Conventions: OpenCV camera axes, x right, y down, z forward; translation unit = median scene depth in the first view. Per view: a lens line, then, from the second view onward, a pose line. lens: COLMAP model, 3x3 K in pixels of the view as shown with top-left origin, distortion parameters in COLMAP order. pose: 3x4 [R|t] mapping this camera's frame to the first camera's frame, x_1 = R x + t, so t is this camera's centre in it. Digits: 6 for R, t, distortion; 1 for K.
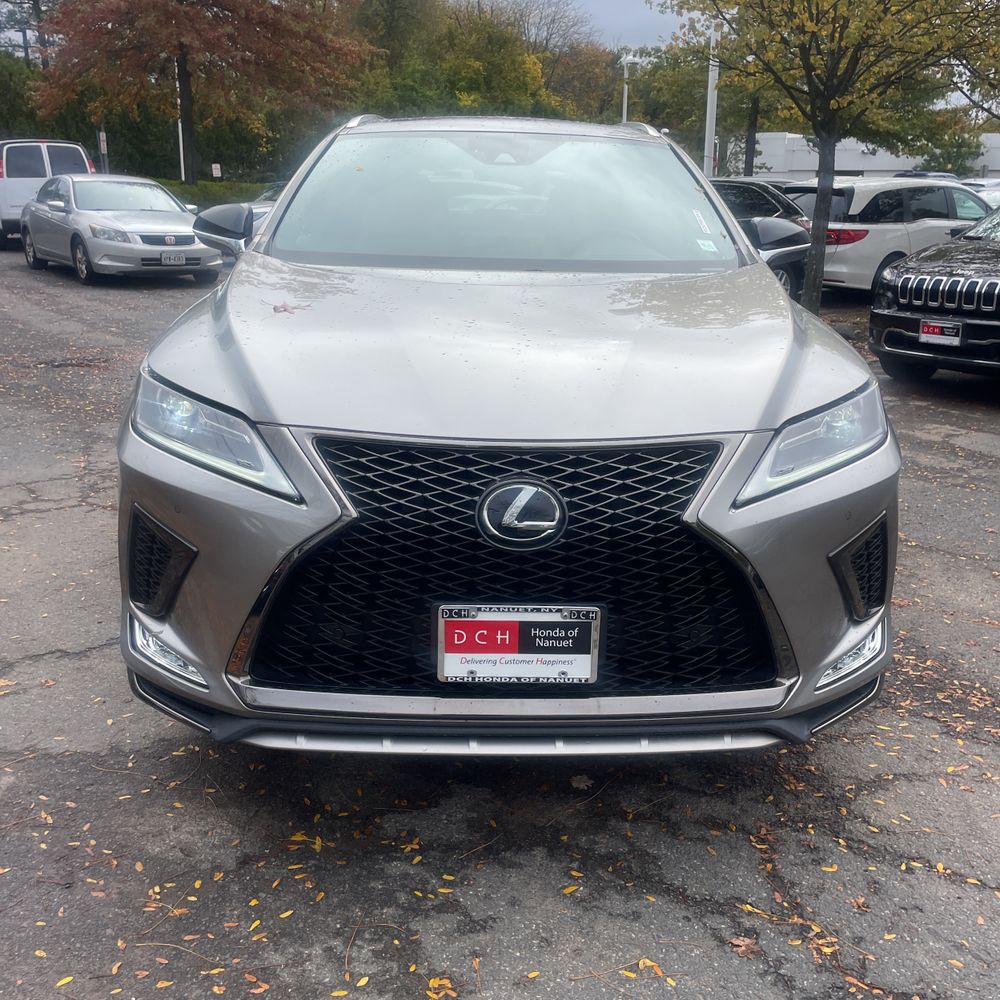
lens RADIAL K [[1007.3, 0, 516.9], [0, 1007.3, 496.2], [0, 0, 1]] dist [0.104018, -0.143583]
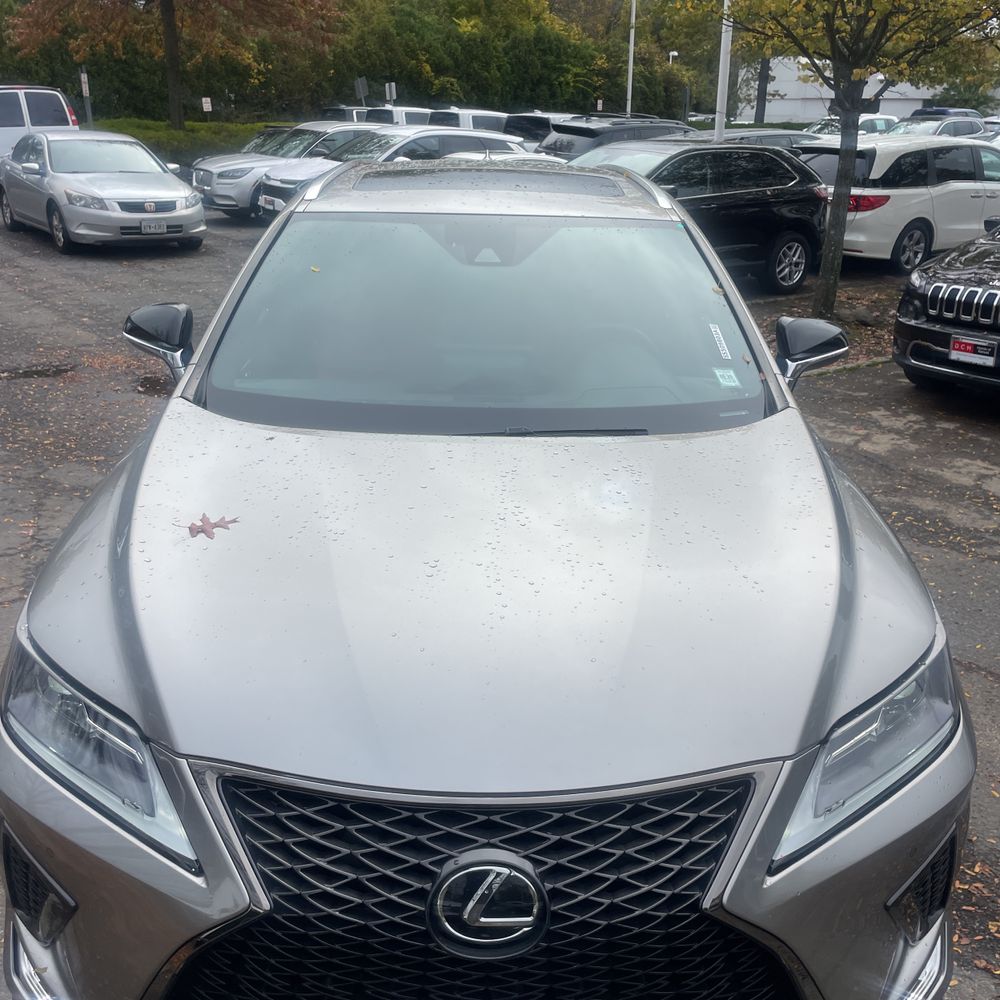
lens RADIAL K [[994.8, 0, 508.9], [0, 994.8, 492.2], [0, 0, 1]] dist [0.107740, -0.154443]
pose [[0.999936, 0.003705, -0.010709, 0.006100], [-0.002852, 0.996902, 0.078604, -0.079125], [0.010967, -0.078568, 0.996848, 0.061857]]
